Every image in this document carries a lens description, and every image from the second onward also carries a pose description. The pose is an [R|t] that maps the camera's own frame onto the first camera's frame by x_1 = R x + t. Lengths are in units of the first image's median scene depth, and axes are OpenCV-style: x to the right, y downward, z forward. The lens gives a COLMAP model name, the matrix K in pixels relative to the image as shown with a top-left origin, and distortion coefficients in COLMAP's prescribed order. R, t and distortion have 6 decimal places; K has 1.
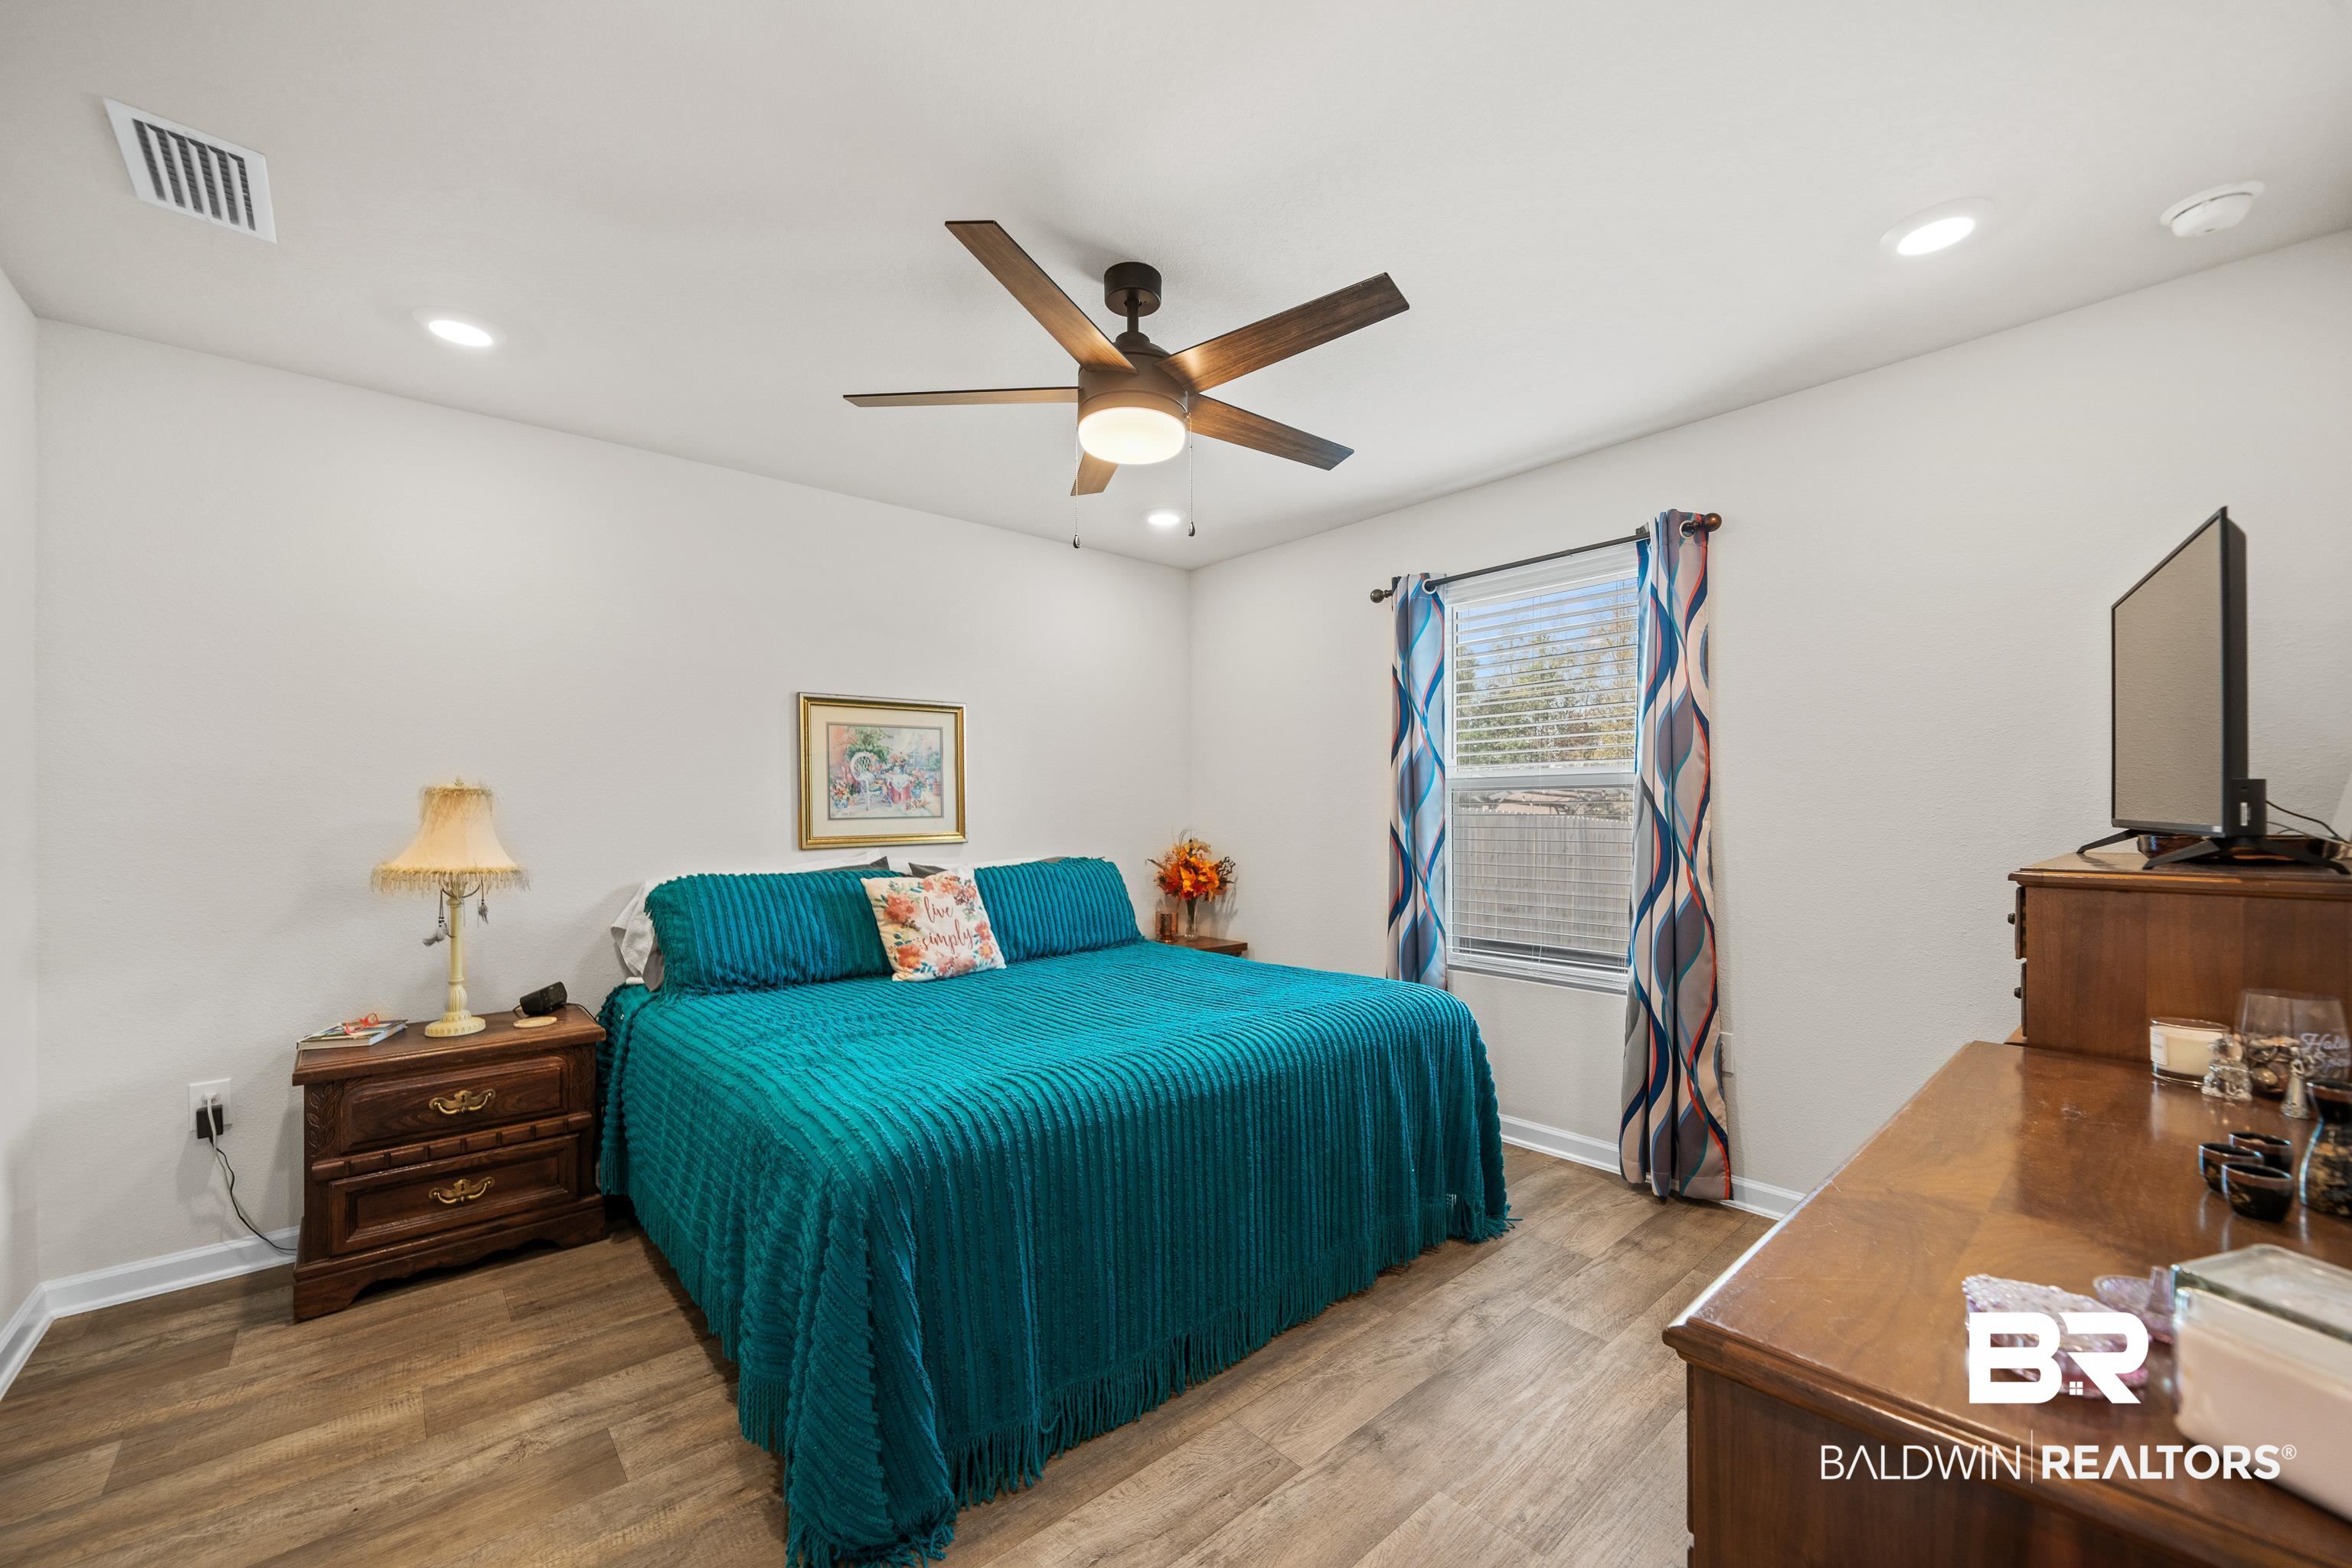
lens RADIAL K [[921.4, 0, 1184.2], [0, 921.4, 800.4], [0, 0, 1]] dist [-0.000312, -0.000307]
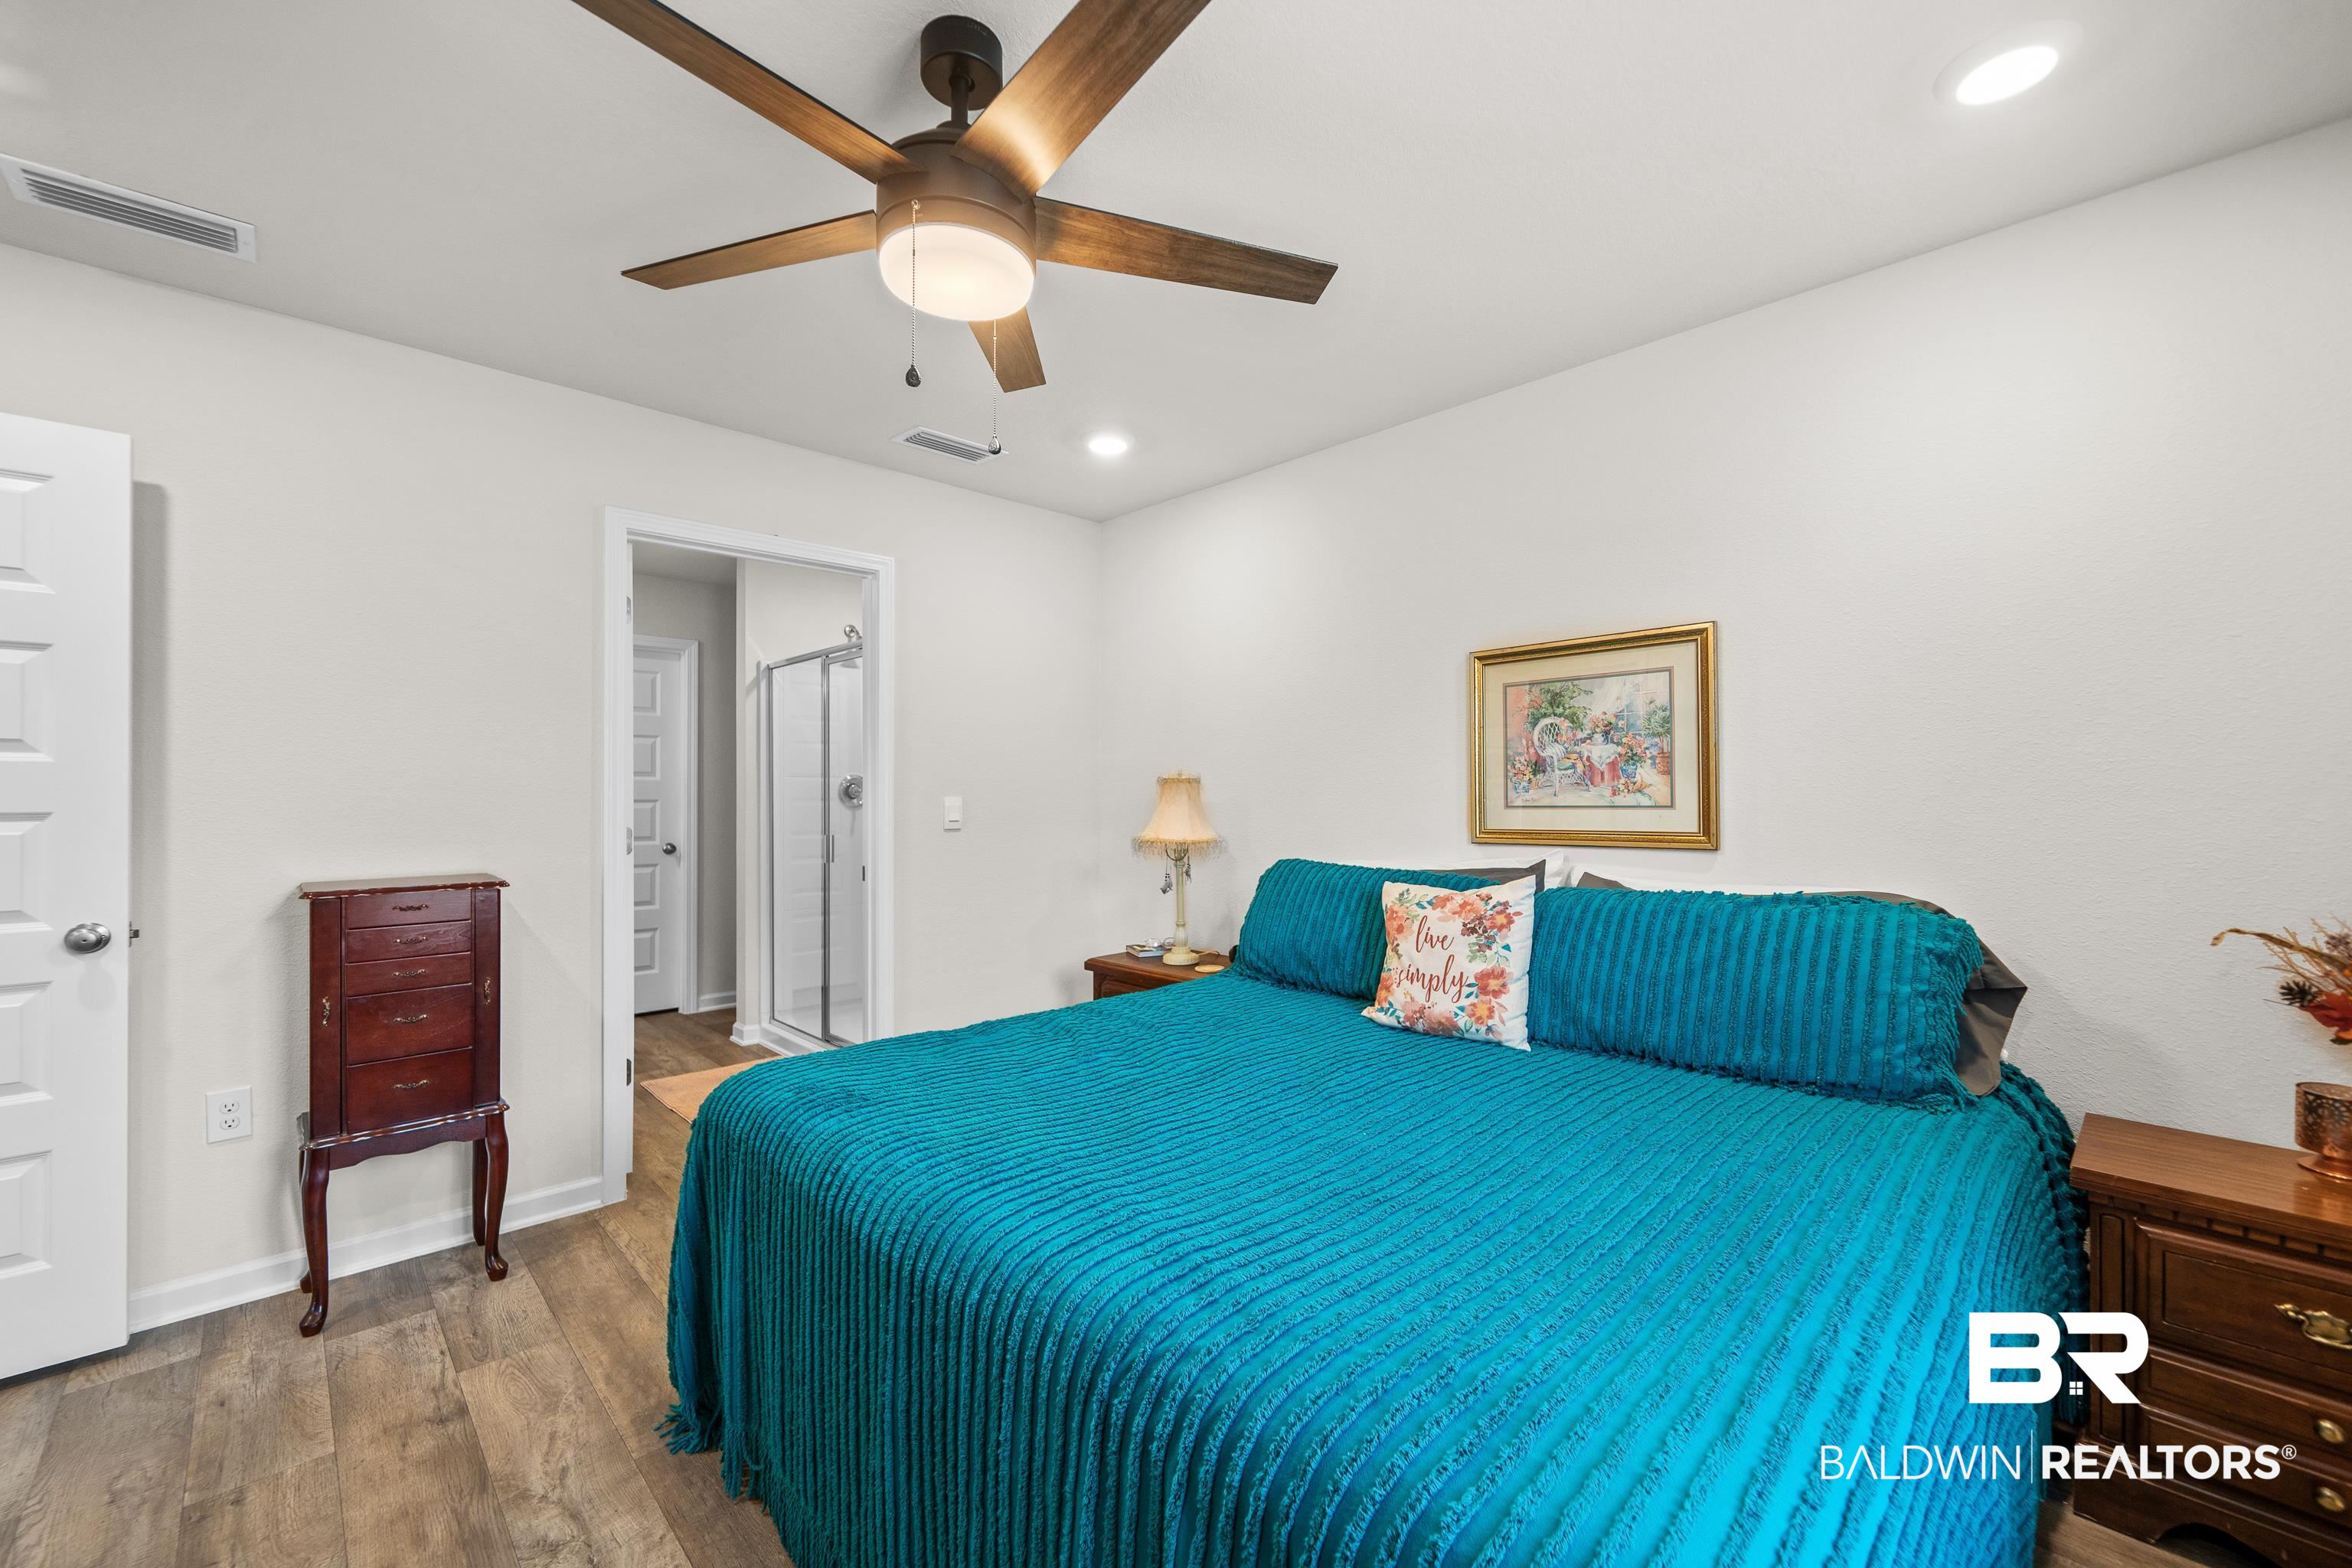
lens RADIAL K [[940.3, 0, 1176.0], [0, 940.3, 784.0], [0, 0, 1]] dist [-0.000348, -0.000077]
pose [[0.043575, -0.003123, -0.999045, 0.406262], [0.009443, 0.999952, -0.002714, 0.000401], [0.999006, -0.009316, 0.043602, 0.688051]]
